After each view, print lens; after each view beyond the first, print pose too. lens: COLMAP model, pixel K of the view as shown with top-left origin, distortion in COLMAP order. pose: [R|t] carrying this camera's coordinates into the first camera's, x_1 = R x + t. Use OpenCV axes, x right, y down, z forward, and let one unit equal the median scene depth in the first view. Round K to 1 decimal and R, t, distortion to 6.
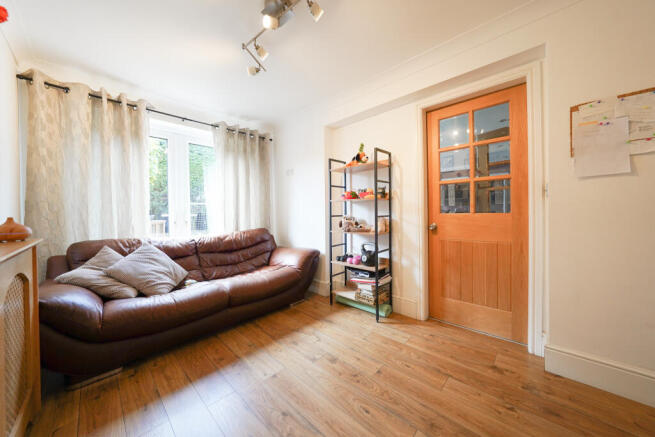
lens RADIAL K [[226.5, 0, 328.6], [0, 226.5, 215.2], [0, 0, 1]] dist [-0.000296, -0.000038]
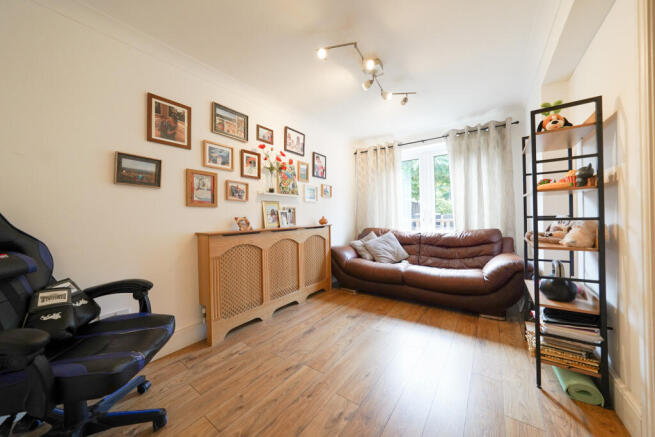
lens RADIAL K [[230.2, 0, 331.1], [0, 230.2, 214.8], [0, 0, 1]] dist [-0.036228, 0.008517]
pose [[0.159379, 0.008056, -0.987185, 0.679099], [0.005645, 0.999943, 0.009071, -0.013075], [0.987201, -0.007018, 0.159324, 0.304402]]
